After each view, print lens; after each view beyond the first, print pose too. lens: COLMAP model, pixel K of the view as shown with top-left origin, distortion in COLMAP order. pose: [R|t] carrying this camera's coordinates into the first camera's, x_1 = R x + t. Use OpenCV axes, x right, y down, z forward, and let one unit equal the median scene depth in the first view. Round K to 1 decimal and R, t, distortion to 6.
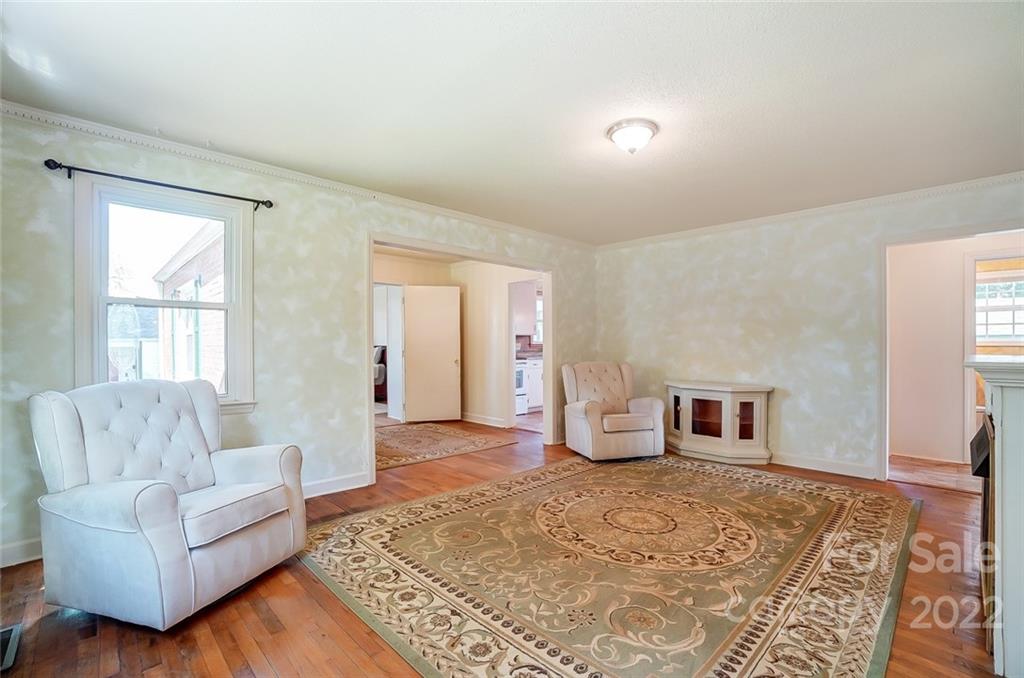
lens RADIAL K [[458.9, 0, 508.6], [0, 458.9, 344.6], [0, 0, 1]] dist [-0.073121, 0.032047]
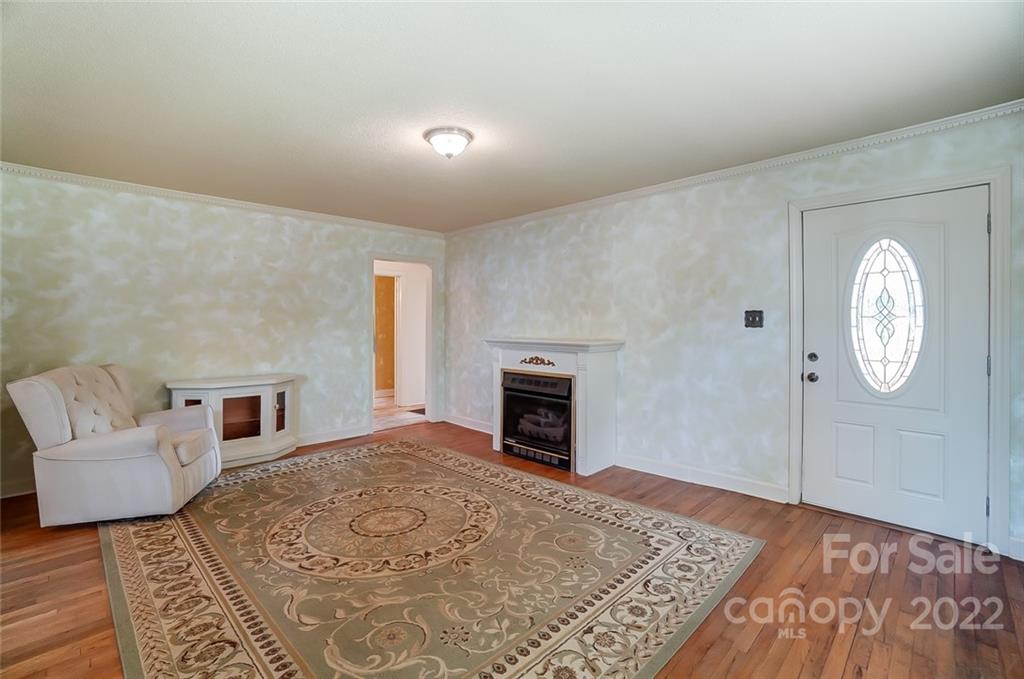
lens RADIAL K [[459.5, 0, 510.9], [0, 459.5, 323.0], [0, 0, 1]] dist [-0.067568, 0.024076]
pose [[-0.015017, -0.000105, 0.999887, -0.698995], [0.002414, 0.999997, 0.000142, -0.033557], [-0.999884, 0.002416, -0.015017, 0.776905]]
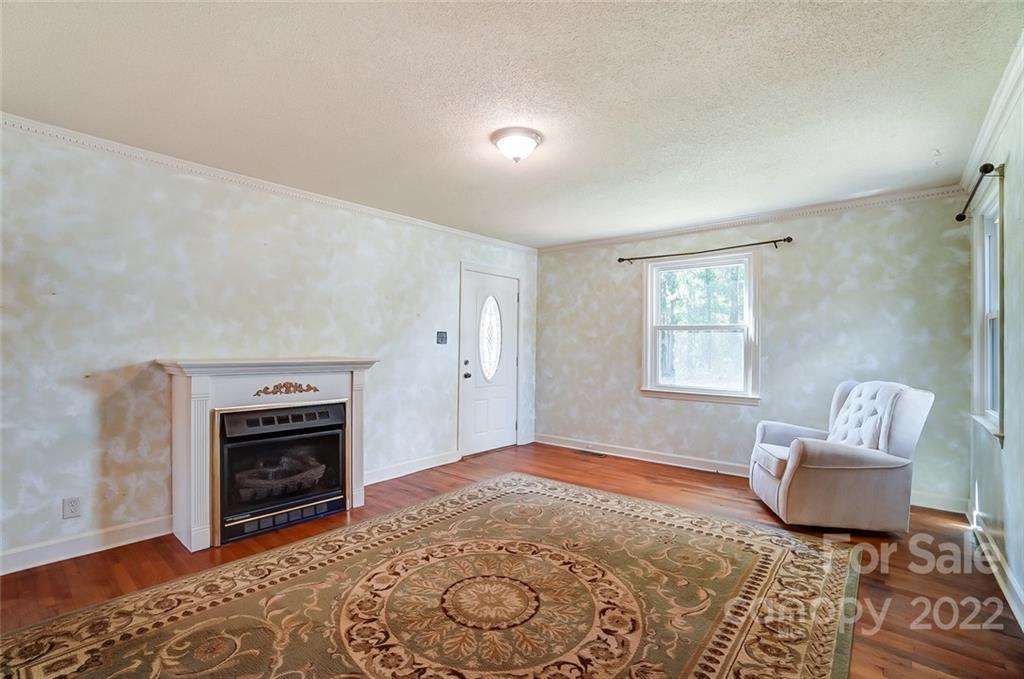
lens RADIAL K [[465.0, 0, 509.1], [0, 465.0, 339.8], [0, 0, 1]] dist [-0.066676, 0.026967]
pose [[-0.994757, -0.008766, -0.101892, 0.347282], [-0.007547, 0.999895, -0.012349, -0.016206], [0.101990, -0.011515, -0.994719, 1.781043]]
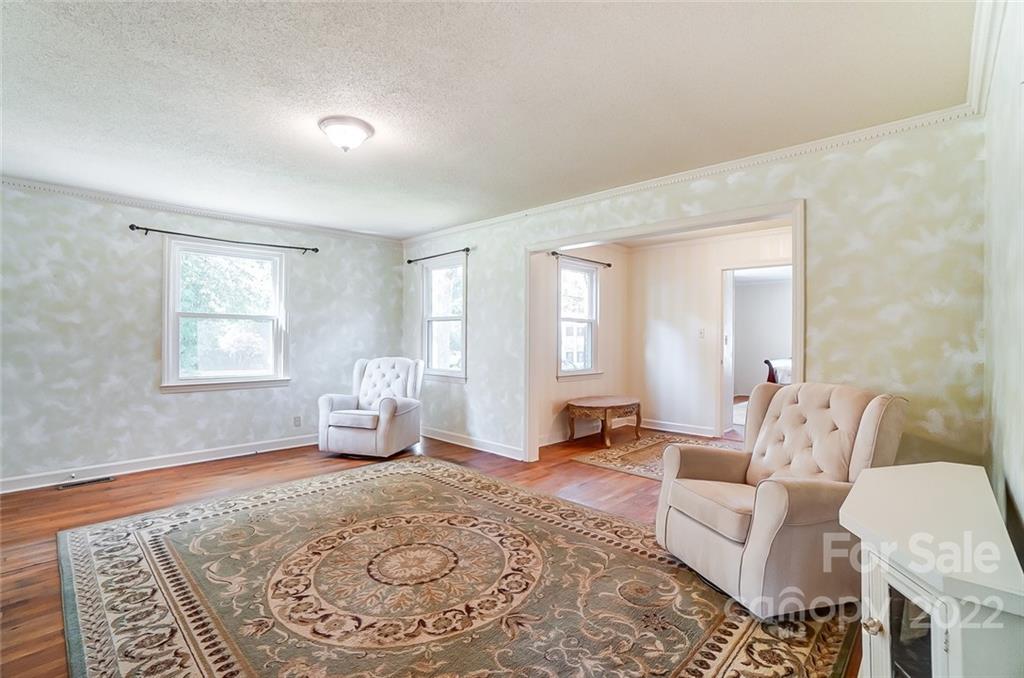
lens RADIAL K [[465.0, 0, 509.1], [0, 465.0, 339.3], [0, 0, 1]] dist [-0.066676, 0.026967]
pose [[0.036859, 0.006220, -0.999301, 1.146043], [-0.005014, 0.999969, 0.006040, -0.018177], [0.999308, 0.004788, 0.036889, 1.174681]]
